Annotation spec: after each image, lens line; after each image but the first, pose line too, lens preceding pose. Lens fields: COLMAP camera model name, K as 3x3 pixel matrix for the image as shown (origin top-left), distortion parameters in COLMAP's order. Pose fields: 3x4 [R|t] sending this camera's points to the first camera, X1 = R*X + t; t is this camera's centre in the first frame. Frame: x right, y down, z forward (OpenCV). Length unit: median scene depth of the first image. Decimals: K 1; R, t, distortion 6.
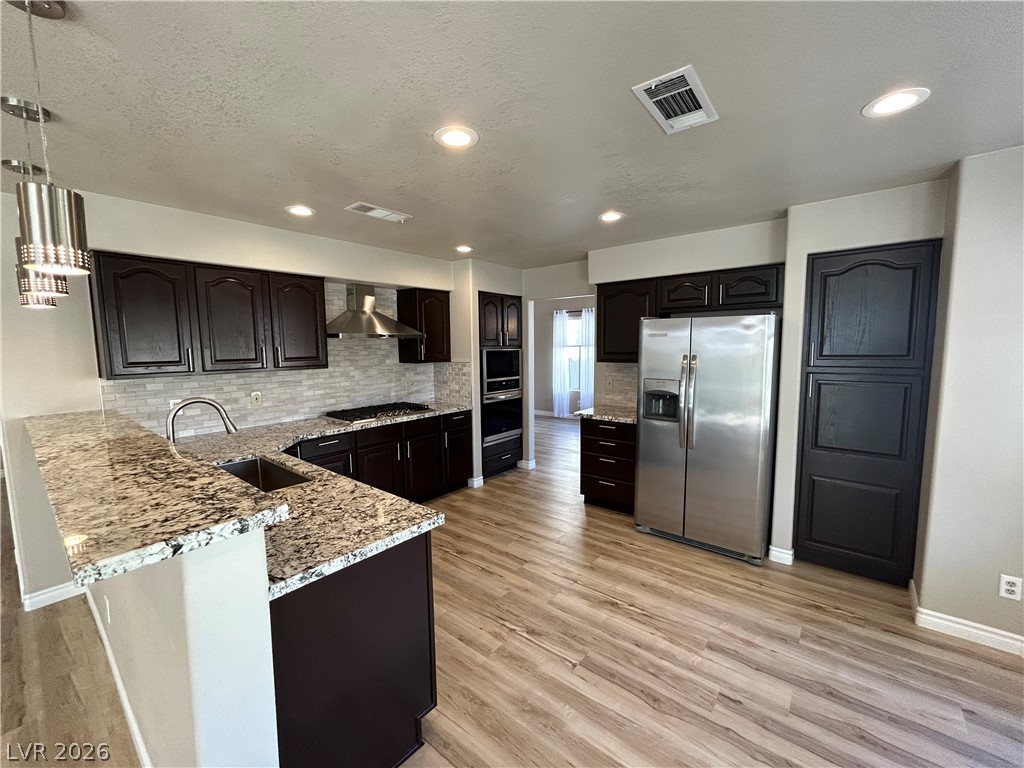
lens RADIAL K [[414.4, 0, 510.0], [0, 414.4, 384.6], [0, 0, 1]] dist [-0.000587, 0.000067]
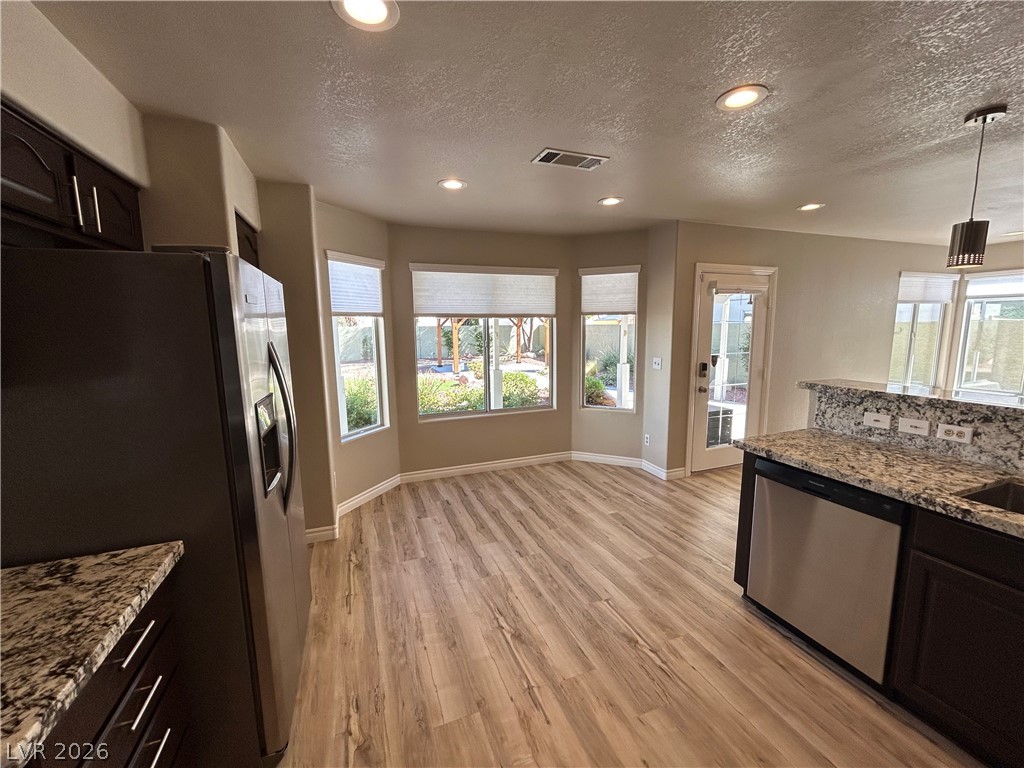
lens RADIAL K [[414.4, 0, 510.0], [0, 414.4, 384.6], [0, 0, 1]] dist [-0.000587, 0.000067]
pose [[-0.867361, -0.046789, 0.495476, -0.102568], [0.072150, 0.973232, 0.218208, -0.114406], [-0.492422, 0.225013, -0.840767, 1.327737]]
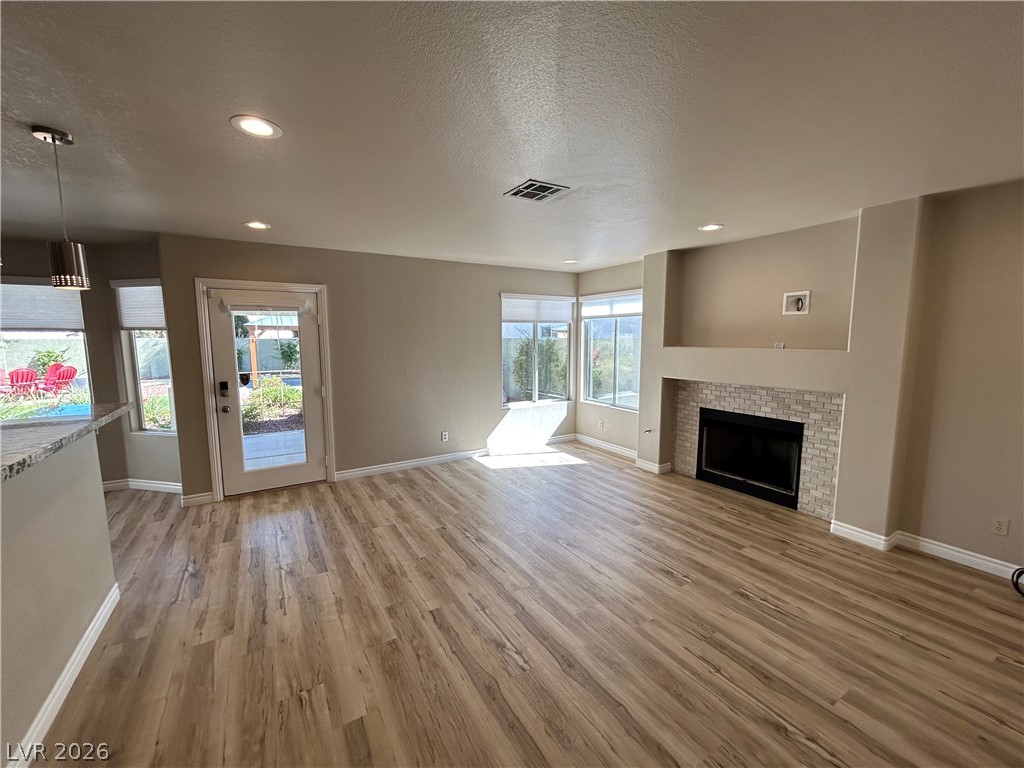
lens RADIAL K [[405.3, 0, 512.0], [0, 405.3, 384.0], [0, 0, 1]] dist [-0.001014, -0.000061]
pose [[-0.945290, -0.021019, 0.325553, -1.250269], [0.048714, 0.977639, 0.204570, -0.051503], [-0.322573, 0.209237, -0.923129, 0.742042]]
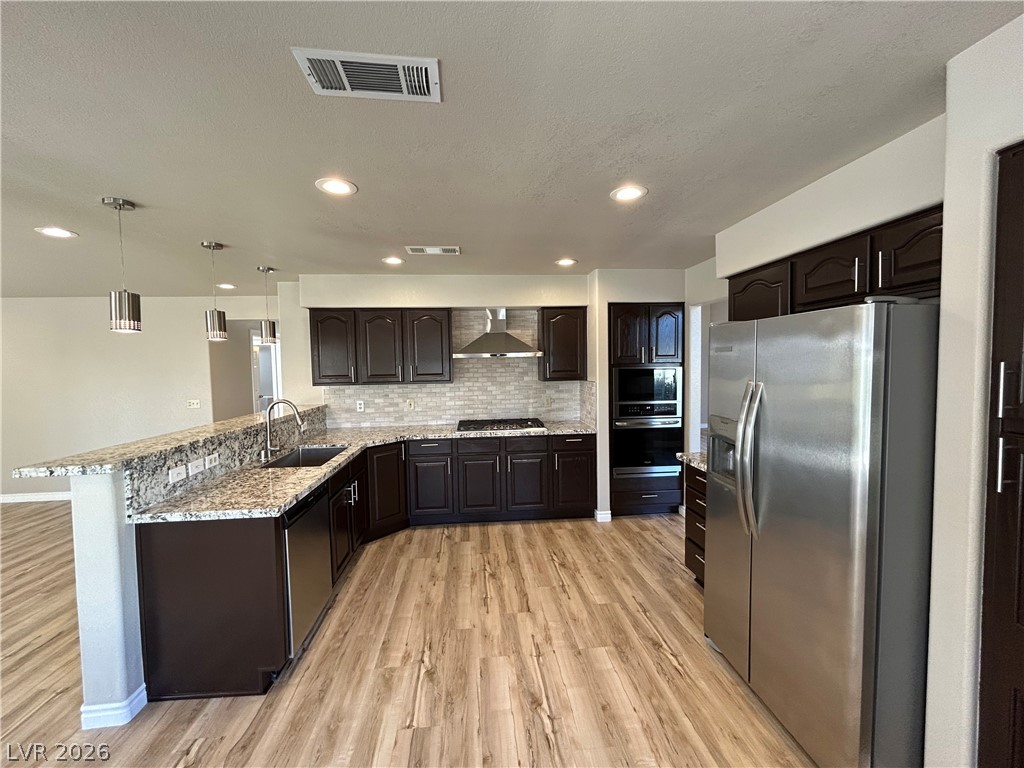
lens RADIAL K [[414.6, 0, 509.5], [0, 414.6, 384.0], [0, 0, 1]] dist [0.002083, 0.000188]
pose [[0.703066, 0.034536, -0.710285, 0.619763], [-0.060796, 0.998082, -0.011648, -0.039497], [0.708521, 0.051372, 0.703817, 0.330655]]
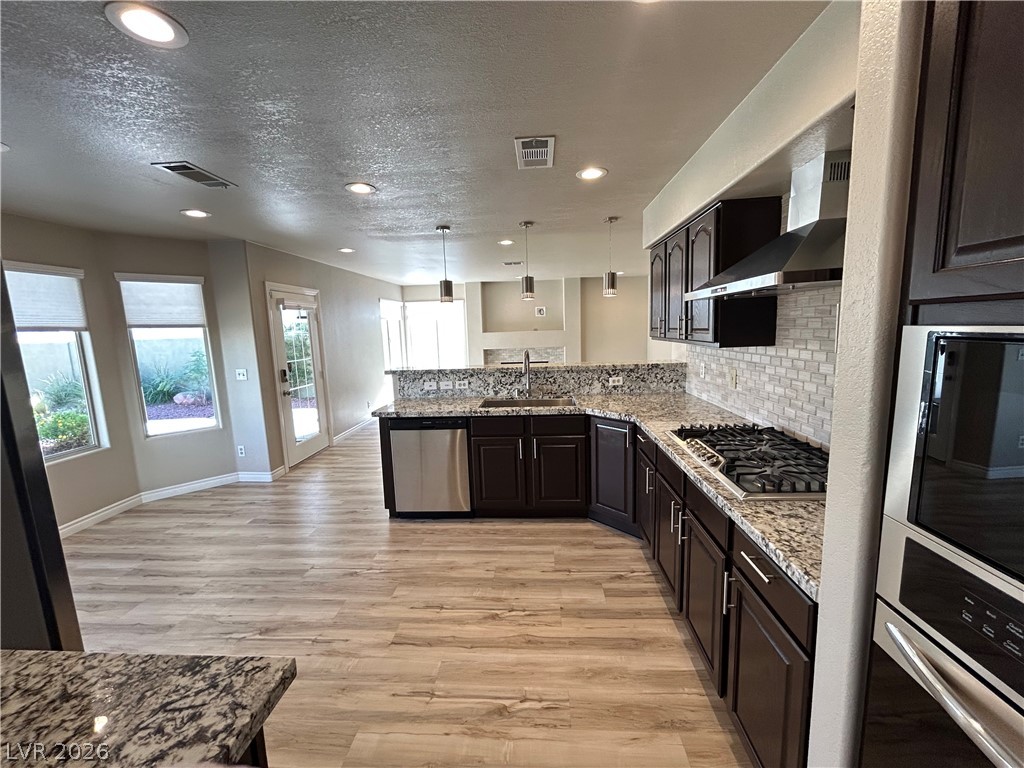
lens RADIAL K [[414.4, 0, 510.0], [0, 414.4, 384.6], [0, 0, 1]] dist [-0.000587, 0.000067]
pose [[-0.813714, 0.118510, -0.569056, 0.221855], [-0.014553, 0.974535, 0.223764, -0.144582], [0.581083, 0.190362, -0.791268, 1.576875]]
